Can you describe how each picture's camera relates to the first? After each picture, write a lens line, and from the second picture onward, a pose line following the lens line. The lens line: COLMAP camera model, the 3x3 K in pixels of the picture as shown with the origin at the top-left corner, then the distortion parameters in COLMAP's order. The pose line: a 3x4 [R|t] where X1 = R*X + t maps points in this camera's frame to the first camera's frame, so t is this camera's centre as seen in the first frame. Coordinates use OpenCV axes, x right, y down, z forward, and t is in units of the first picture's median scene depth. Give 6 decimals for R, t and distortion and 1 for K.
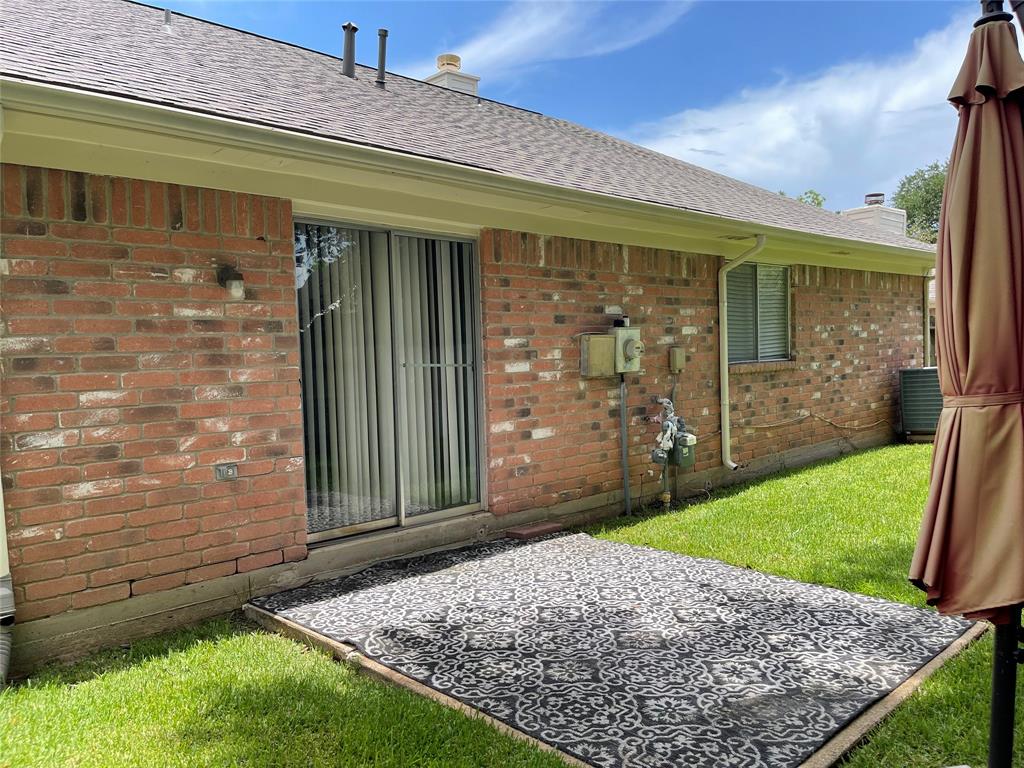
lens RADIAL K [[771.6, 0, 512.0], [0, 771.6, 379.5], [0, 0, 1]] dist [0.063331, -0.088364]
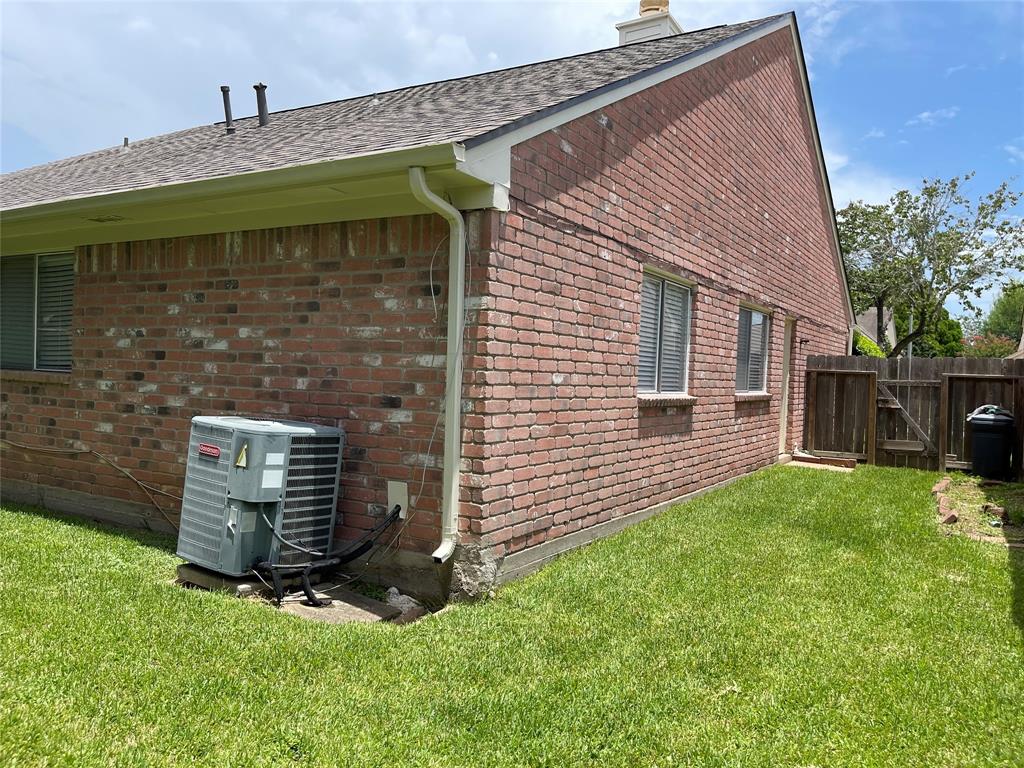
lens RADIAL K [[771.6, 0, 508.0], [0, 771.6, 381.8], [0, 0, 1]] dist [0.063331, -0.088364]
pose [[0.256908, 0.054653, -0.964889, 1.244983], [-0.083620, 0.995912, 0.034146, -0.080512], [0.962811, 0.071912, 0.260428, 1.248220]]
